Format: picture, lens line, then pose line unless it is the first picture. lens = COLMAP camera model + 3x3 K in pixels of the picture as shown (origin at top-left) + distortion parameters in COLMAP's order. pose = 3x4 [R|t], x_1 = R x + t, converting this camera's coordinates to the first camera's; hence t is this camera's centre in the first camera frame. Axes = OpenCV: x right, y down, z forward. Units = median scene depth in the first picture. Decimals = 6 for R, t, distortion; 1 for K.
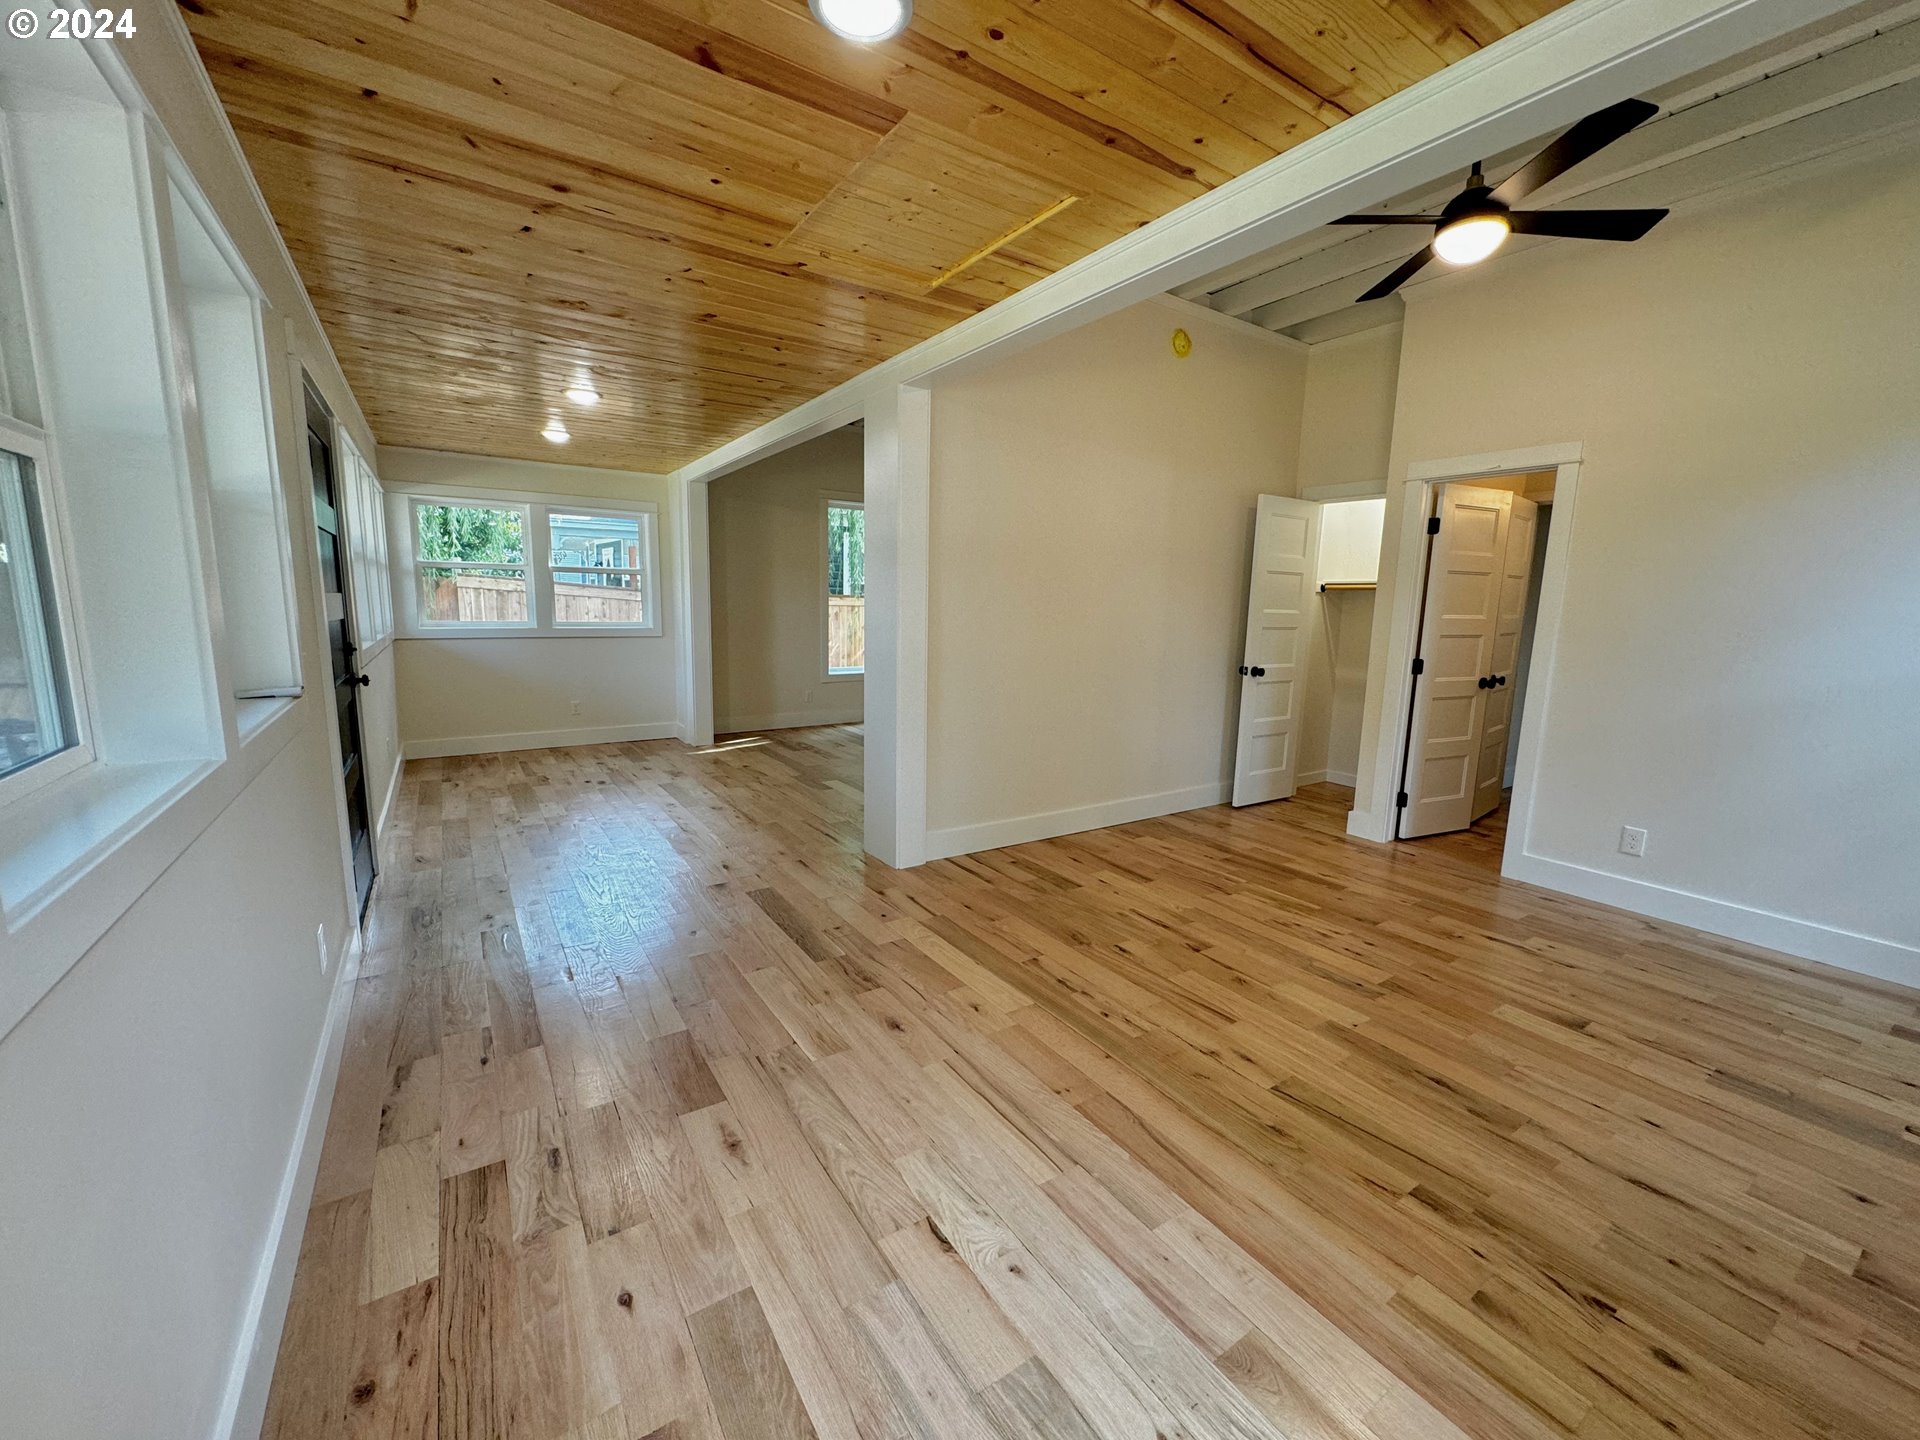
lens RADIAL K [[768.4, 0, 960.0], [0, 768.4, 720.0], [0, 0, 1]] dist [-0.001837, -0.000086]
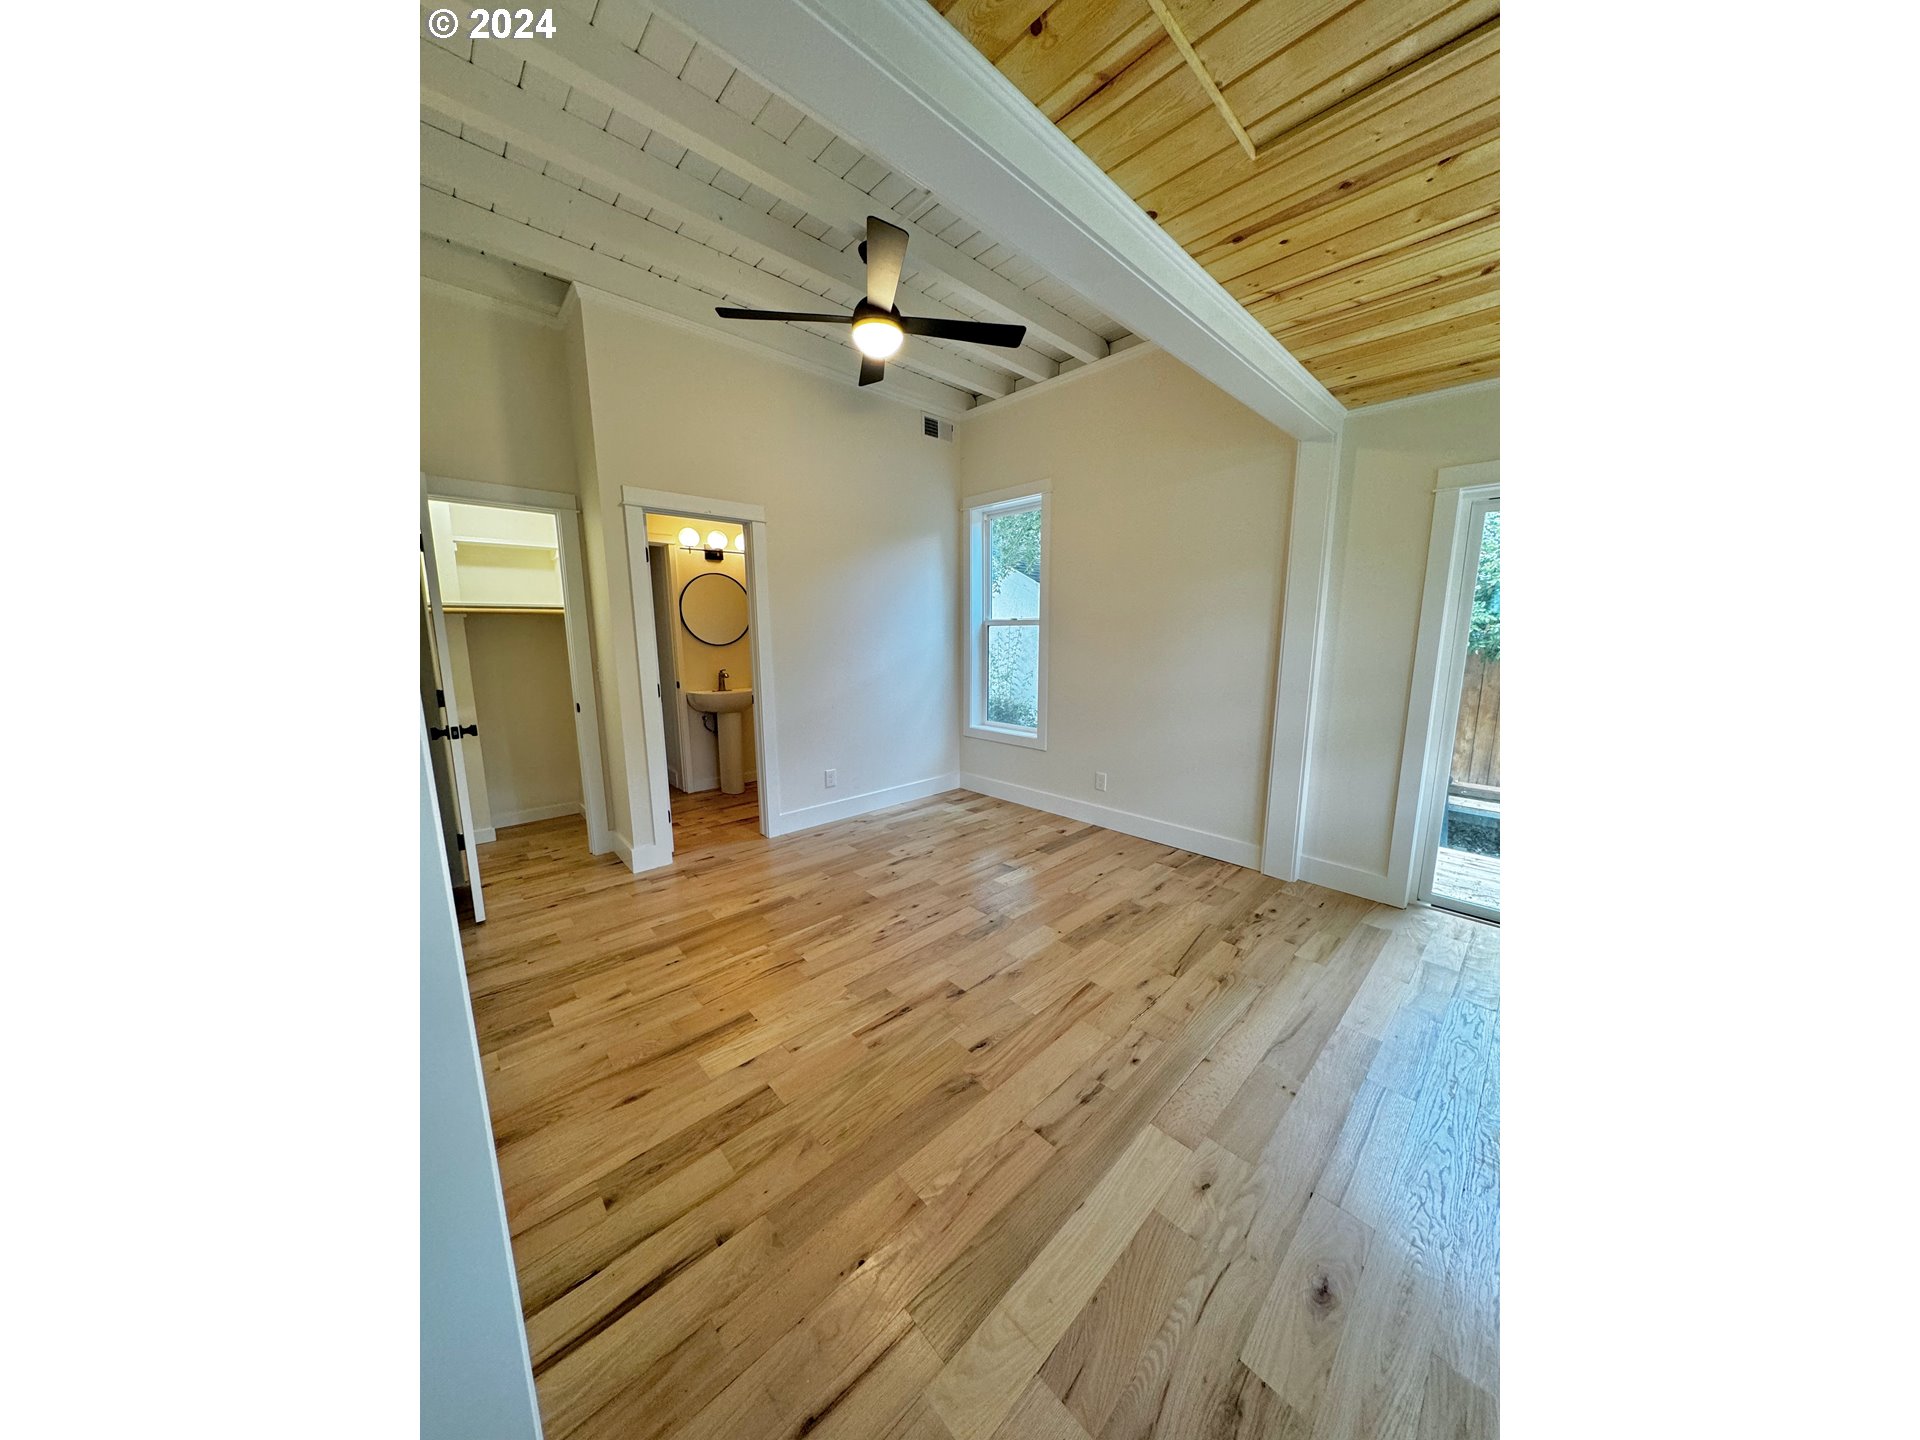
lens RADIAL K [[573.4, 0, 960.0], [0, 573.4, 720.0], [0, 0, 1]] dist [-0.000292, -0.000004]
pose [[-0.175848, -0.178068, 0.968178, -0.322323], [0.147991, 0.967545, 0.204831, -0.178191], [-0.973230, 0.179301, -0.143789, 0.987567]]
